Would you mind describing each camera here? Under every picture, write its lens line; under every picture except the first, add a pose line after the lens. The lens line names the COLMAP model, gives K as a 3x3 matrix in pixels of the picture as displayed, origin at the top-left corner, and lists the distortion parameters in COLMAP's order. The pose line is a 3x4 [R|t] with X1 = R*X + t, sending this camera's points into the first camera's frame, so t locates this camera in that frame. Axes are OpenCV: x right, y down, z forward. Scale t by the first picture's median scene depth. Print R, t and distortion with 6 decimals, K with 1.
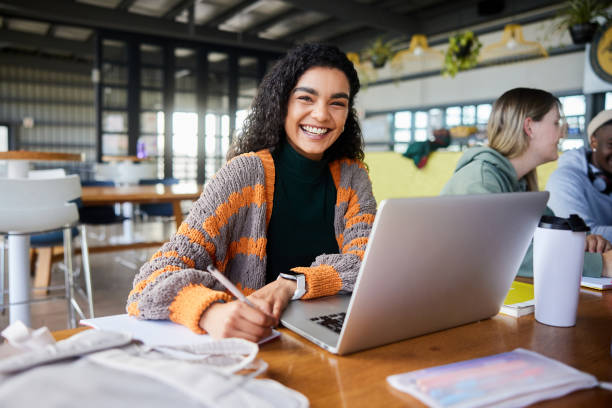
lens RADIAL K [[512.6, 0, 306.0], [0, 512.6, 204.0], [0, 0, 1]] dist [-0.115708, 0.119651]
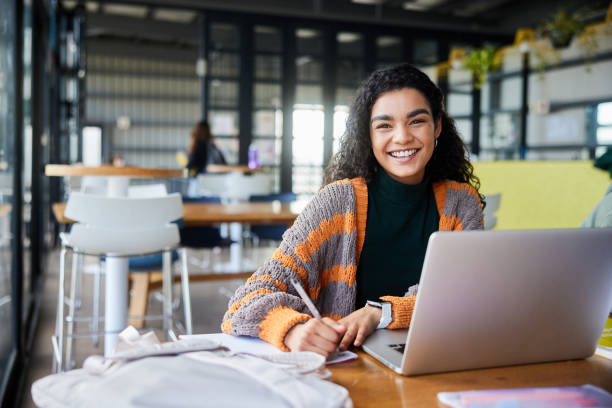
lens RADIAL K [[672.8, 0, 292.7], [0, 672.8, 217.0], [0, 0, 1]] dist [-0.001991, -0.001561]
pose [[0.966866, 0.017095, -0.254711, 0.040448], [-0.020711, 0.999719, -0.011521, -0.003235], [0.254443, 0.016414, 0.966948, -0.091691]]
